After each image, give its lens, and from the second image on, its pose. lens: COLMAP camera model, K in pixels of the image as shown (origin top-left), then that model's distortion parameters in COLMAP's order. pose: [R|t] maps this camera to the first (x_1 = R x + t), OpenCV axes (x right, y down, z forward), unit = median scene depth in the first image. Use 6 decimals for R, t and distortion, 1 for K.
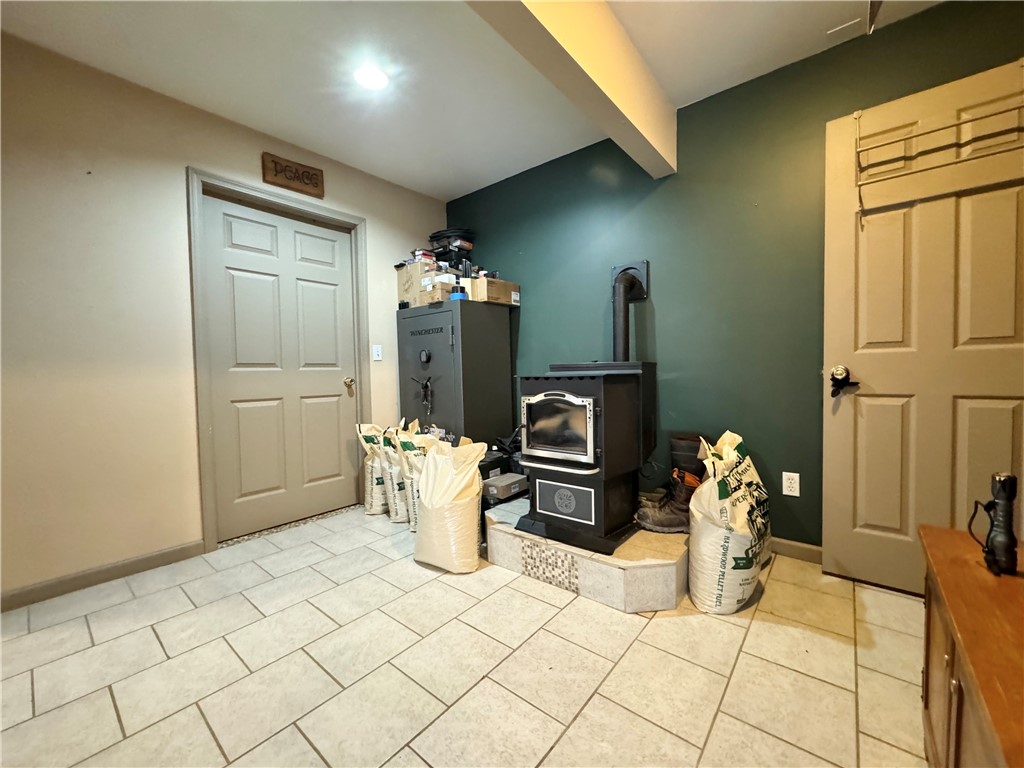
lens RADIAL K [[409.4, 0, 512.0], [0, 409.4, 384.0], [0, 0, 1]] dist [-0.003701, 0.000284]
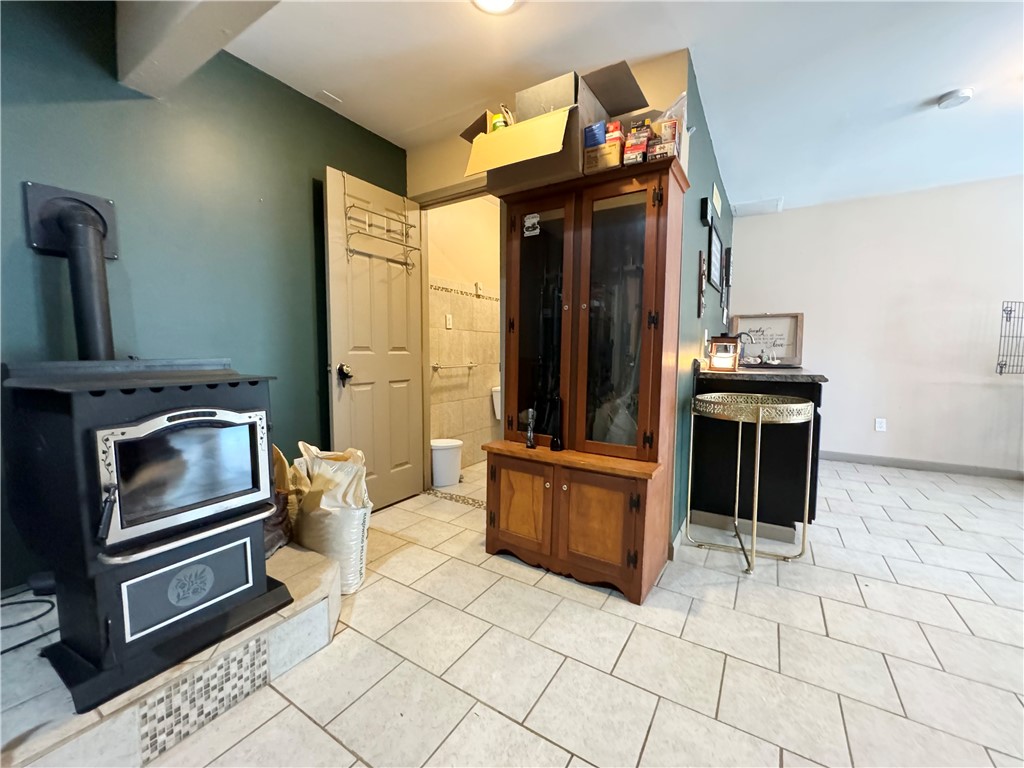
lens RADIAL K [[409.4, 0, 512.0], [0, 409.4, 384.0], [0, 0, 1]] dist [-0.003701, 0.000284]
pose [[-0.127921, -0.058335, 0.990067, -0.555071], [0.030146, 0.997579, 0.062673, -0.043042], [-0.991326, 0.037864, -0.125853, 0.621114]]
